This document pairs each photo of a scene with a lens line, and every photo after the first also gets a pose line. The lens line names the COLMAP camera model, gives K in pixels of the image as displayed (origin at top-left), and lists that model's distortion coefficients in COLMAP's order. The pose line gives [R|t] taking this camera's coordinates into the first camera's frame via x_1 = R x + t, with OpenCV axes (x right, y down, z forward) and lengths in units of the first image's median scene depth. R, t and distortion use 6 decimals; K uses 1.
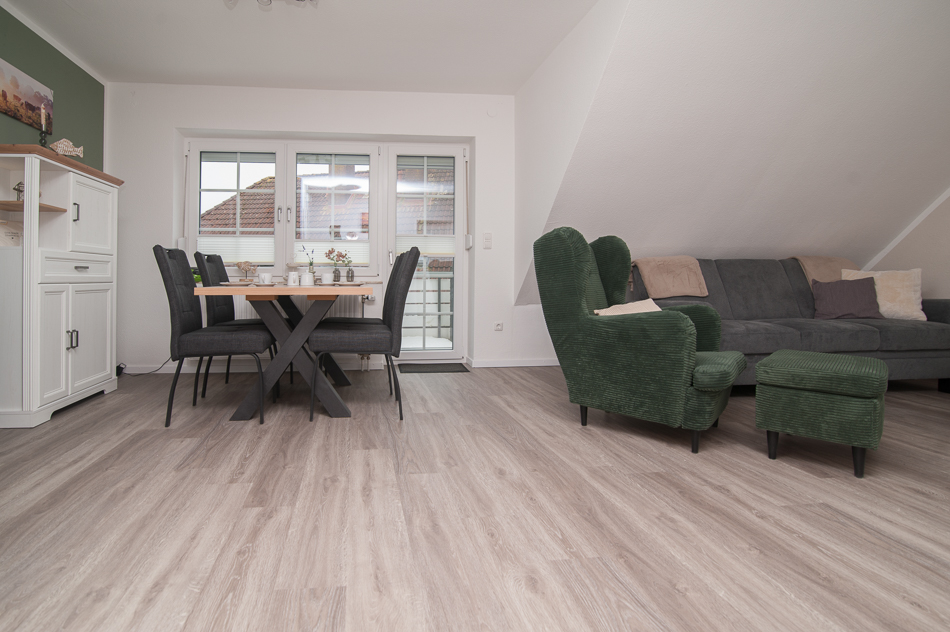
lens RADIAL K [[469.0, 0, 428.8], [0, 469.0, 277.0], [0, 0, 1]] dist [-0.016043, 0.000441]
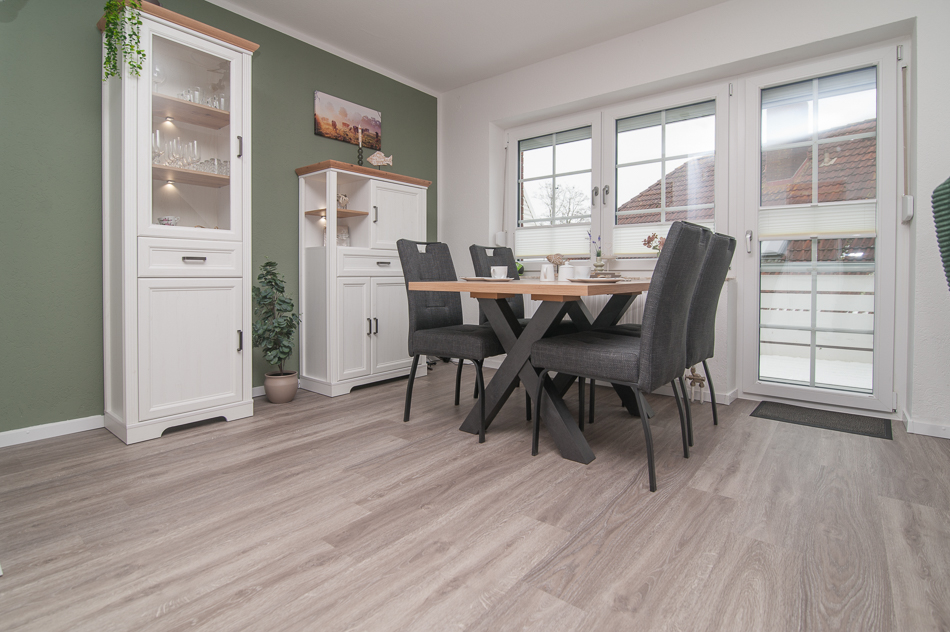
lens RADIAL K [[481.7, 0, 482.5], [0, 481.7, 280.7], [0, 0, 1]] dist [-0.019708, 0.000483]
pose [[0.669259, 0.011865, -0.742934, 0.325702], [0.000002, 0.999872, 0.015970, 0.003602], [0.743029, -0.010690, 0.669174, 0.460365]]
